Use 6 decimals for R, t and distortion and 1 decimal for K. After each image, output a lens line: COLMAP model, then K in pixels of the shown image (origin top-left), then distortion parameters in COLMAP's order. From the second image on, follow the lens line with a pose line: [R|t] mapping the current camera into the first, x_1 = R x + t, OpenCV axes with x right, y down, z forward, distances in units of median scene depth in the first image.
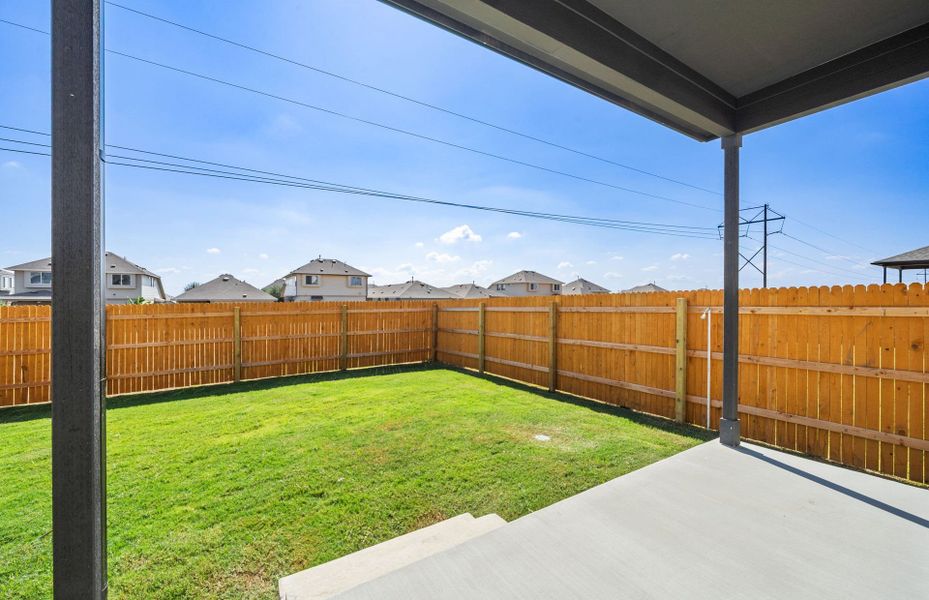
lens RADIAL K [[369.7, 0, 464.5], [0, 369.7, 300.0], [0, 0, 1]] dist [0.000618, 0.000015]
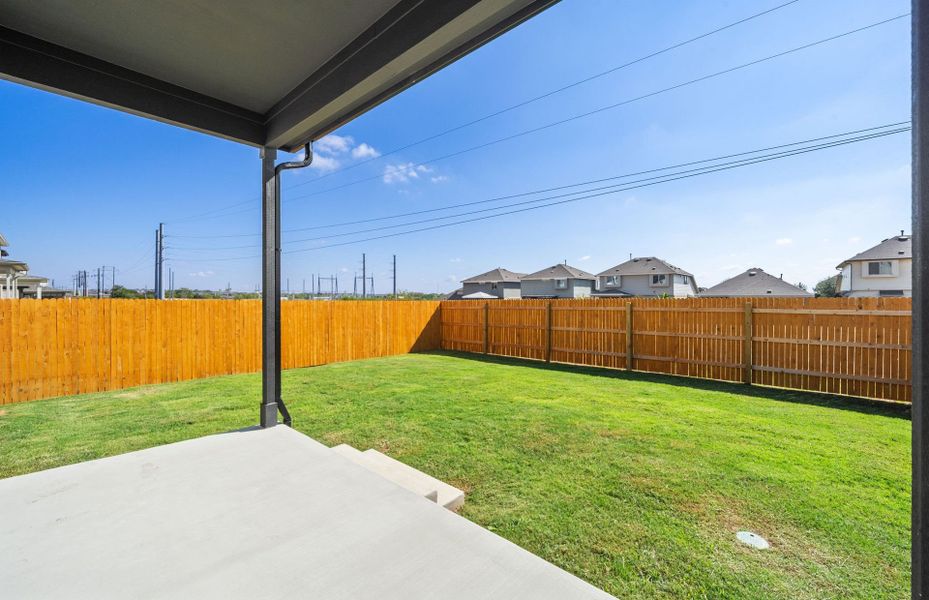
lens RADIAL K [[375.8, 0, 464.0], [0, 375.8, 295.9], [0, 0, 1]] dist [0.001193, 0.000001]
pose [[0.283465, 0.001289, -0.958982, 0.322042], [-0.001426, 0.999999, 0.000923, -0.001474], [0.958981, 0.001106, 0.283467, 0.206136]]
